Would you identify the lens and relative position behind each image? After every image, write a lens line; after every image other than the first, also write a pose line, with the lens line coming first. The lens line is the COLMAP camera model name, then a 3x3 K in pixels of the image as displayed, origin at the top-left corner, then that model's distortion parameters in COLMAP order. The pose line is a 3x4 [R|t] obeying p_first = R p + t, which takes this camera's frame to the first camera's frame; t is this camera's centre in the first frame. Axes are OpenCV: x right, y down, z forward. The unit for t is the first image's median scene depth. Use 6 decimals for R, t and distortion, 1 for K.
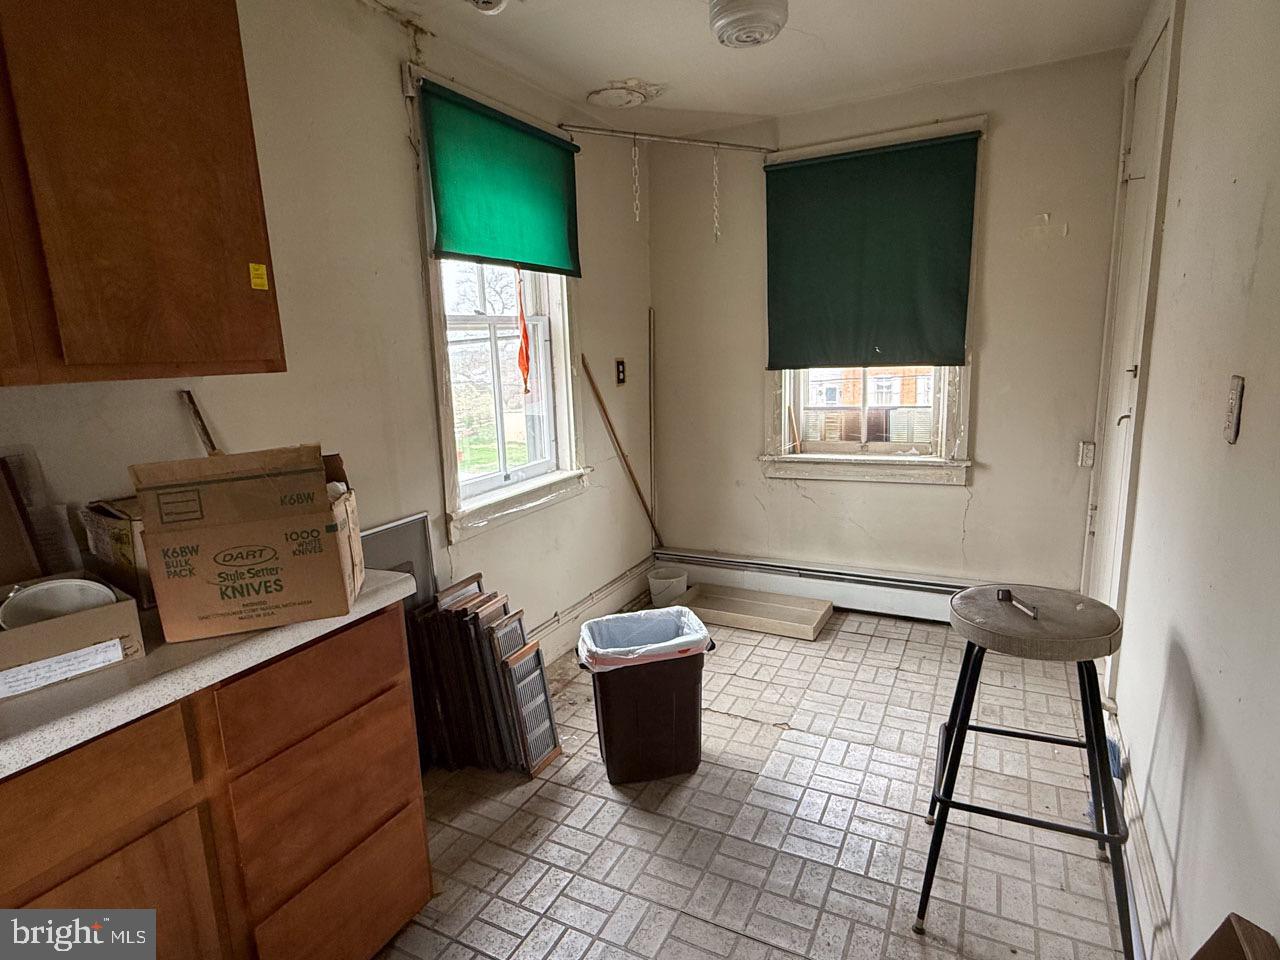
lens RADIAL K [[695.9, 0, 640.0], [0, 695.9, 480.0], [0, 0, 1]] dist [-0.001374, 0.000795]
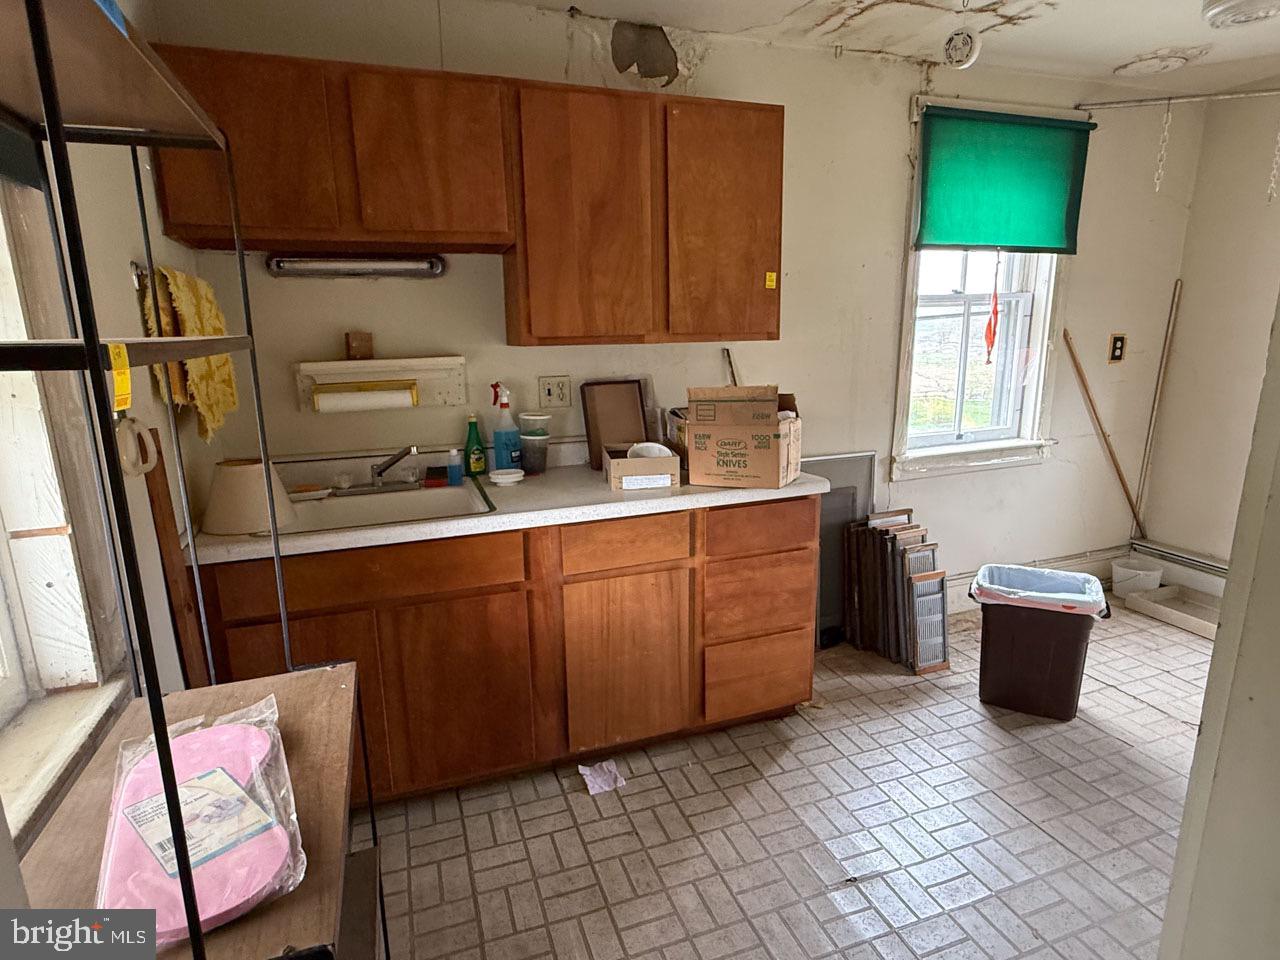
lens RADIAL K [[695.9, 0, 640.0], [0, 695.9, 480.0], [0, 0, 1]] dist [-0.001374, 0.000795]
pose [[0.735494, 0.171700, -0.655414, 0.234745], [-0.136407, 0.985074, 0.104988, 0.022833], [0.663658, 0.012185, 0.747937, -0.258621]]
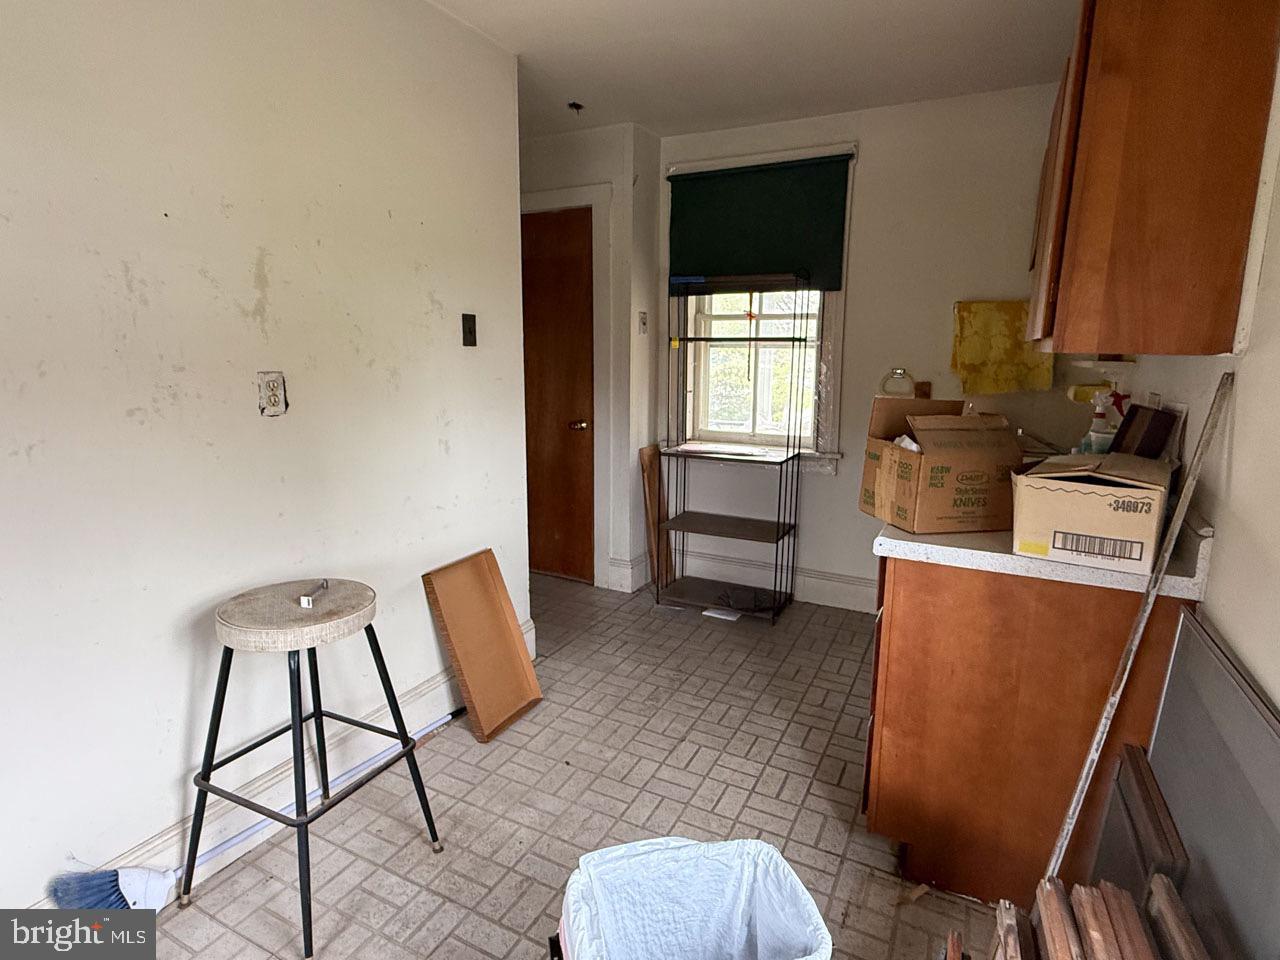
lens RADIAL K [[695.9, 0, 640.0], [0, 695.9, 480.0], [0, 0, 1]] dist [-0.001374, 0.000795]
pose [[-0.999573, 0.028604, -0.005885, 0.044302], [0.024360, 0.927829, 0.372209, -0.236966], [0.016107, 0.371907, -0.928130, 1.259849]]
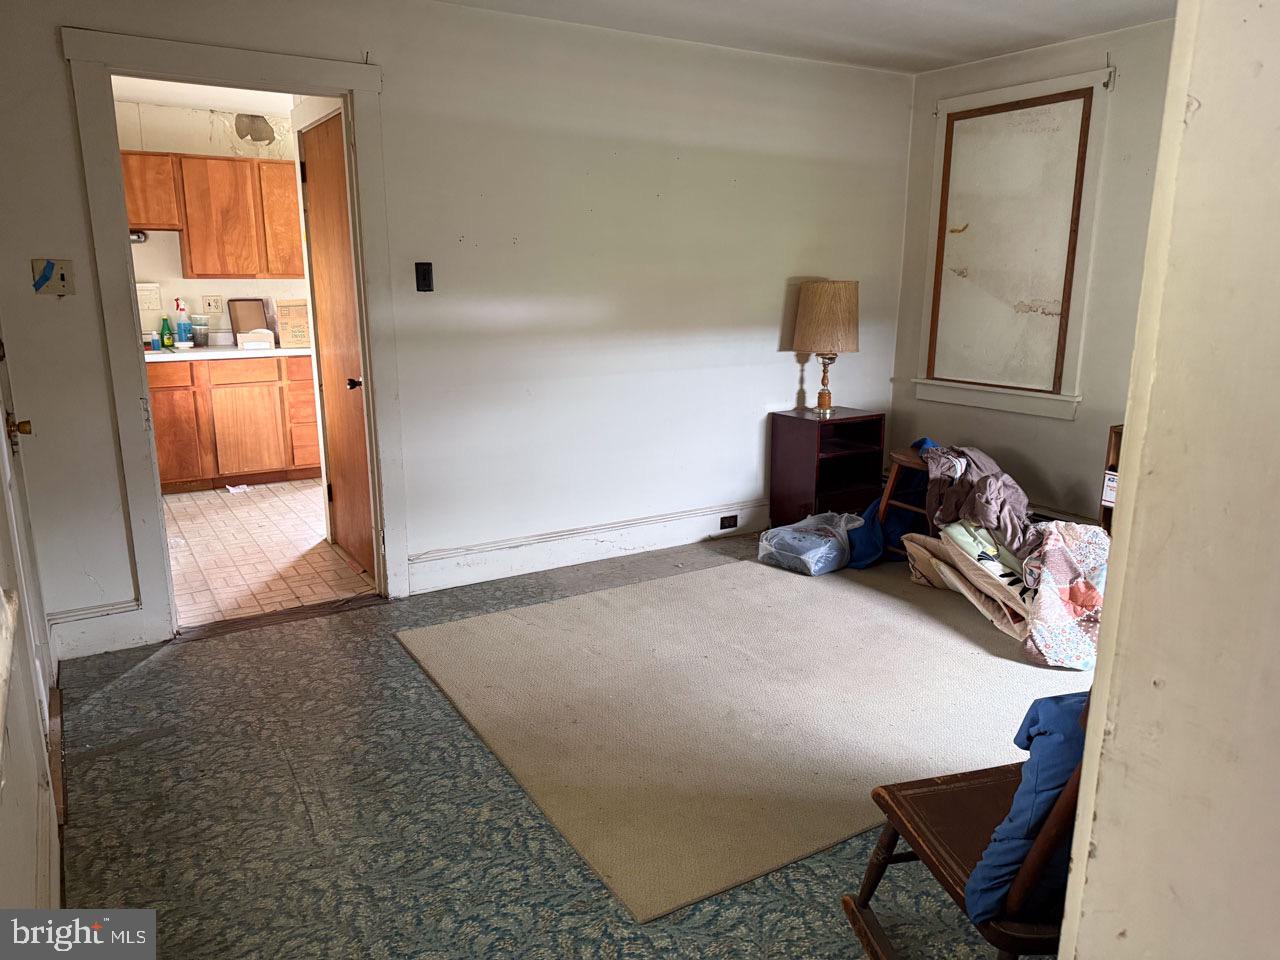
lens RADIAL K [[914.8, 0, 636.6], [0, 914.8, 482.1], [0, 0, 1]] dist [-0.000322, -0.003082]
pose [[0.863626, 0.150860, -0.481033, 1.839544], [-0.126612, 0.988499, 0.082695, 0.155333], [0.487976, -0.010512, 0.872794, -1.271438]]
